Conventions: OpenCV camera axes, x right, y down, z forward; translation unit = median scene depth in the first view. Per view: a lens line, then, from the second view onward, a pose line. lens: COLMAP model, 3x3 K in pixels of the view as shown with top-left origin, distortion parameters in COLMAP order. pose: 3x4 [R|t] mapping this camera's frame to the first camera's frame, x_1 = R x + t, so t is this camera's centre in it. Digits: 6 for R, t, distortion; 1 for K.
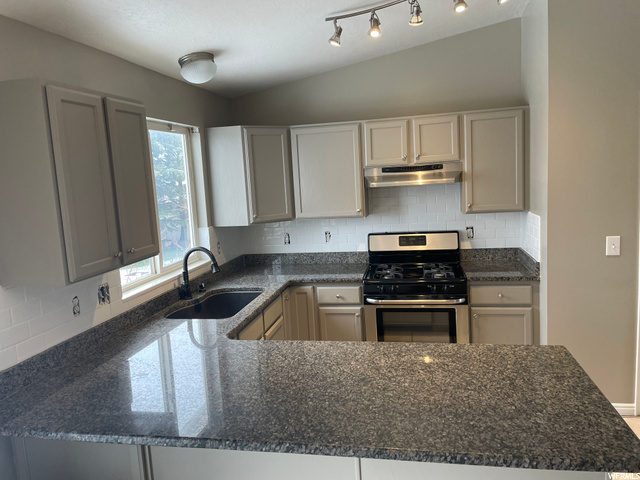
lens RADIAL K [[481.6, 0, 314.8], [0, 481.6, 237.6], [0, 0, 1]] dist [0.050595, -0.056860]
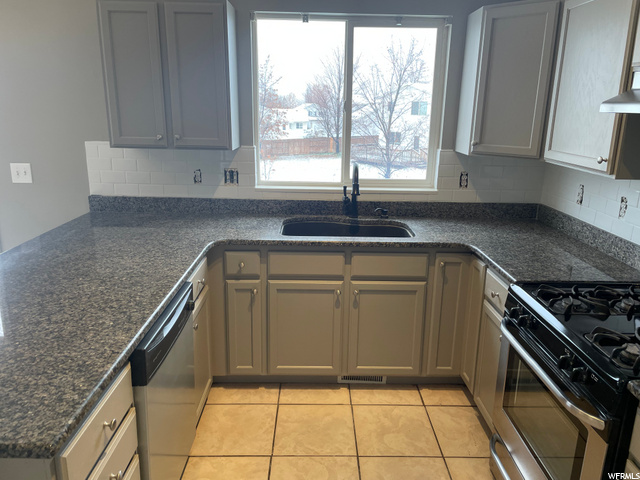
lens RADIAL K [[481.6, 0, 320.5], [0, 481.6, 234.8], [0, 0, 1]] dist [0.050595, -0.056860]
pose [[0.219945, 0.309778, -0.925020, 0.572980], [-0.158513, 0.946987, 0.279445, -0.087395], [0.962547, 0.085165, 0.257389, 0.679782]]
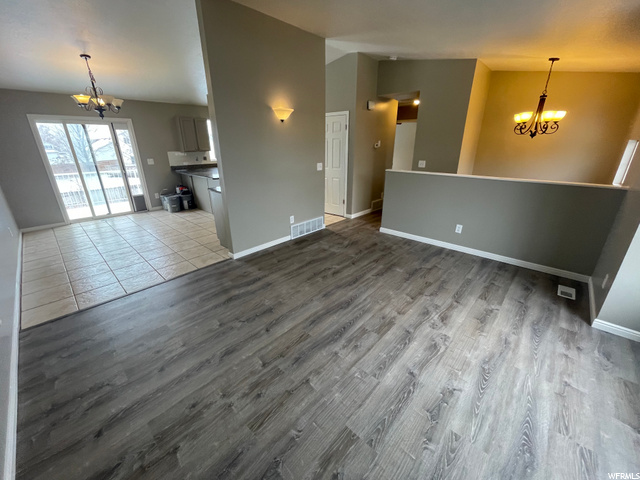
lens RADIAL K [[257.2, 0, 311.6], [0, 257.2, 239.8], [0, 0, 1]] dist [-0.000828, 0.000238]
pose [[0.849240, 0.240073, -0.470273, 1.467652], [-0.113177, 0.952721, 0.281983, 0.030237], [0.515735, -0.186247, 0.836259, -0.614871]]
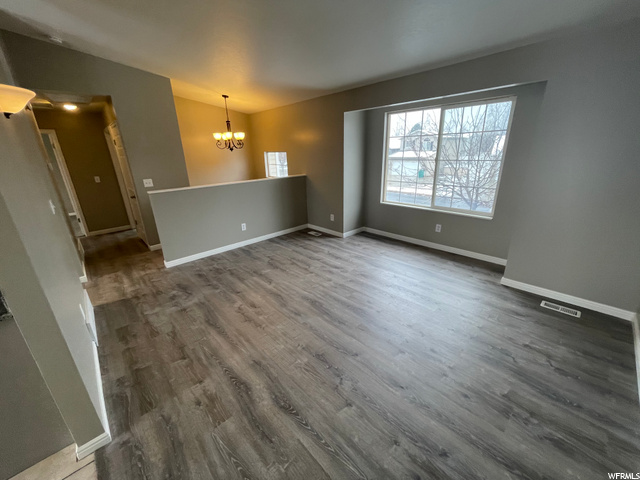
lens RADIAL K [[257.2, 0, 321.7], [0, 257.2, 241.0], [0, 0, 1]] dist [-0.000828, 0.000238]
pose [[0.571820, -0.235119, 0.785965, 0.663219], [0.102808, 0.971036, 0.215685, 0.054111], [-0.813912, -0.042530, 0.579430, -0.437283]]
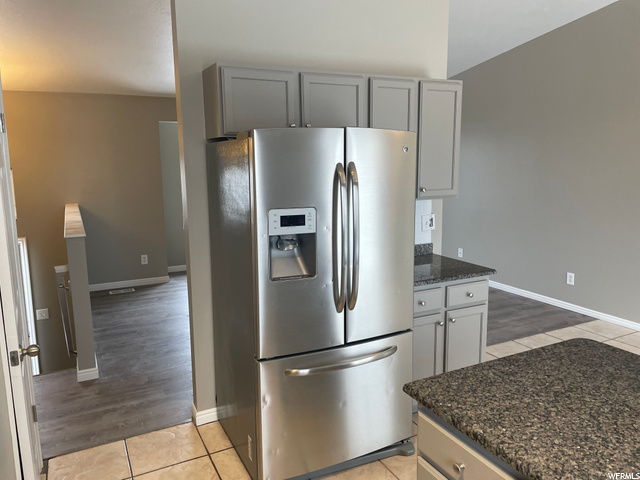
lens RADIAL K [[481.6, 0, 318.2], [0, 481.6, 241.0], [0, 0, 1]] dist [0.050595, -0.056860]
pose [[-0.628750, -0.068015, 0.774627, 0.016836], [0.147573, 0.967627, 0.204742, -0.102490], [-0.763476, 0.243046, -0.598358, 0.916811]]
